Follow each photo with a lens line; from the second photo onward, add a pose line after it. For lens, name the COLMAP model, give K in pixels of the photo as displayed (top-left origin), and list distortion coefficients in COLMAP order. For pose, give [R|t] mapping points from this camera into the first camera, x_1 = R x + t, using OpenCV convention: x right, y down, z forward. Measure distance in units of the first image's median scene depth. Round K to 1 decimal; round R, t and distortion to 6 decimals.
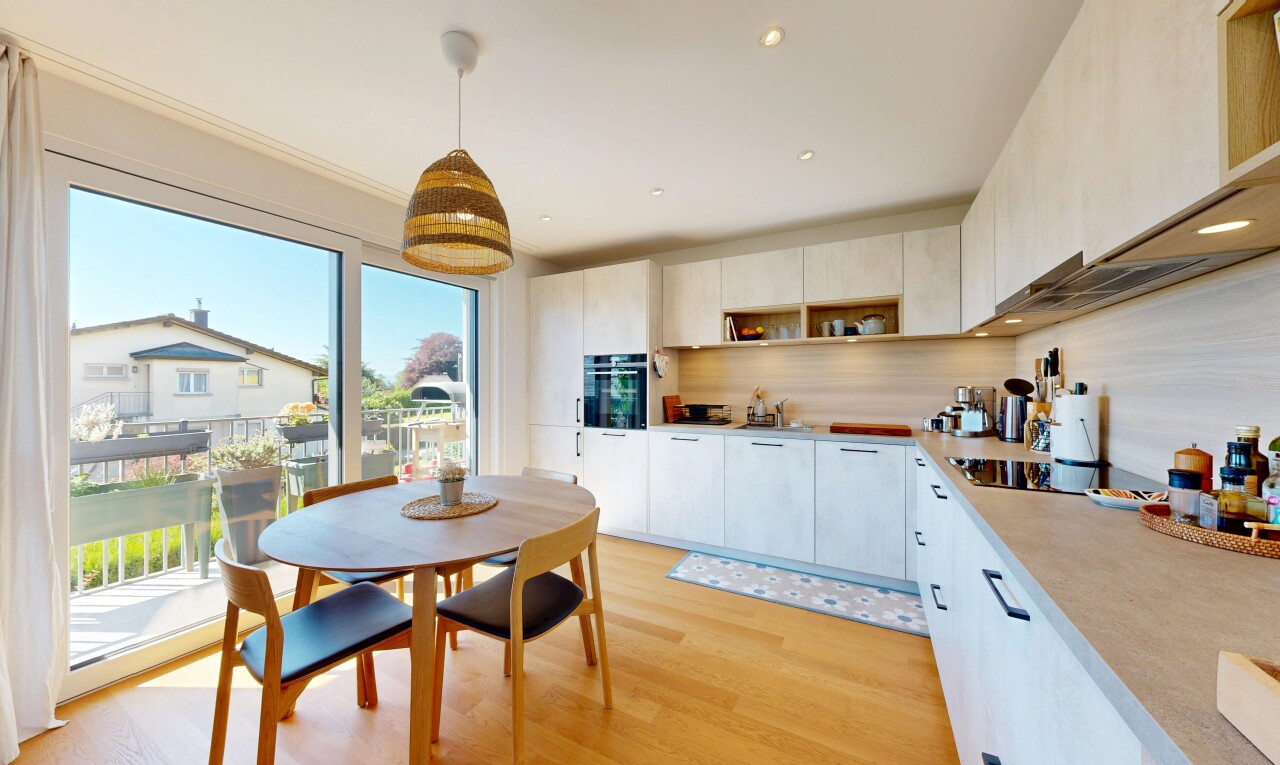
lens RADIAL K [[430.1, 0, 640.8], [0, 430.1, 385.5], [0, 0, 1]] dist [-0.001289, 0.000000]
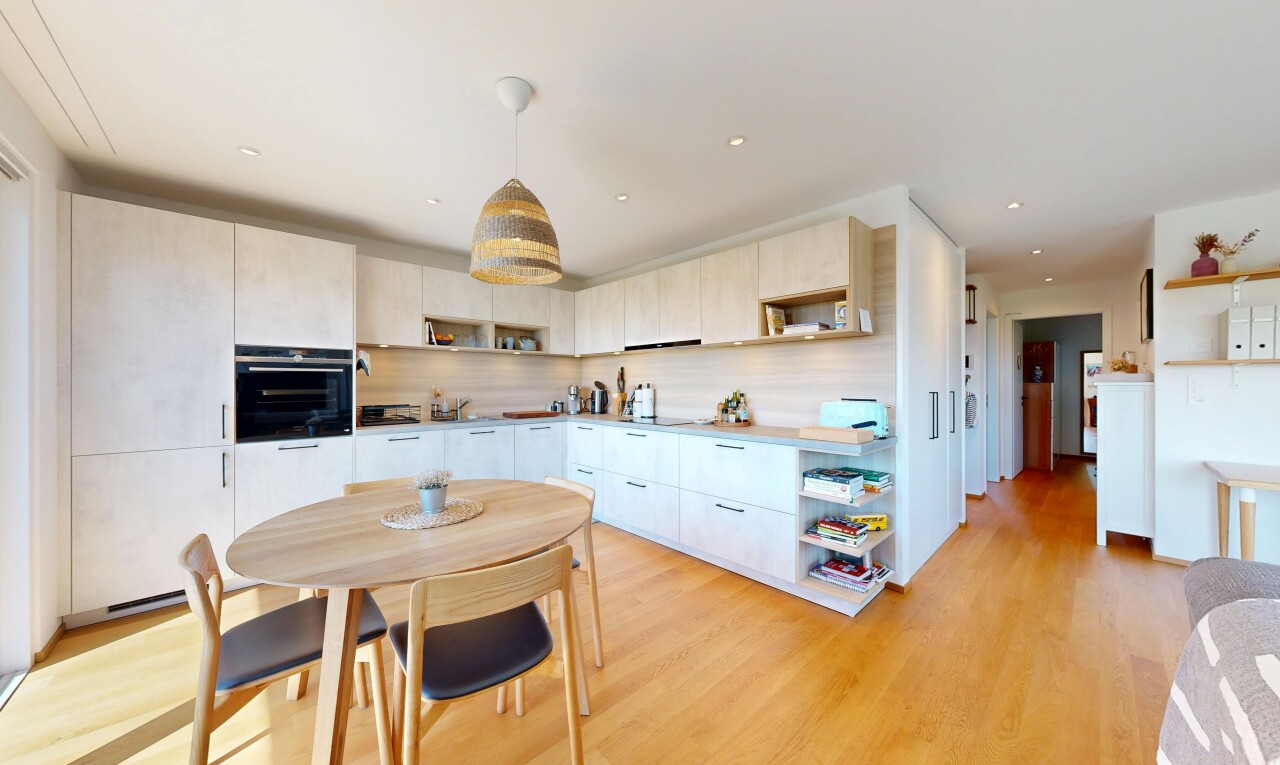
lens RADIAL K [[430.1, 0, 640.8], [0, 430.1, 385.5], [0, 0, 1]] dist [-0.001289, 0.000000]
pose [[0.315242, -0.002772, 0.949007, -0.654515], [0.004081, 0.999990, 0.001566, 0.001139], [-0.949003, 0.003379, 0.315250, 0.153093]]
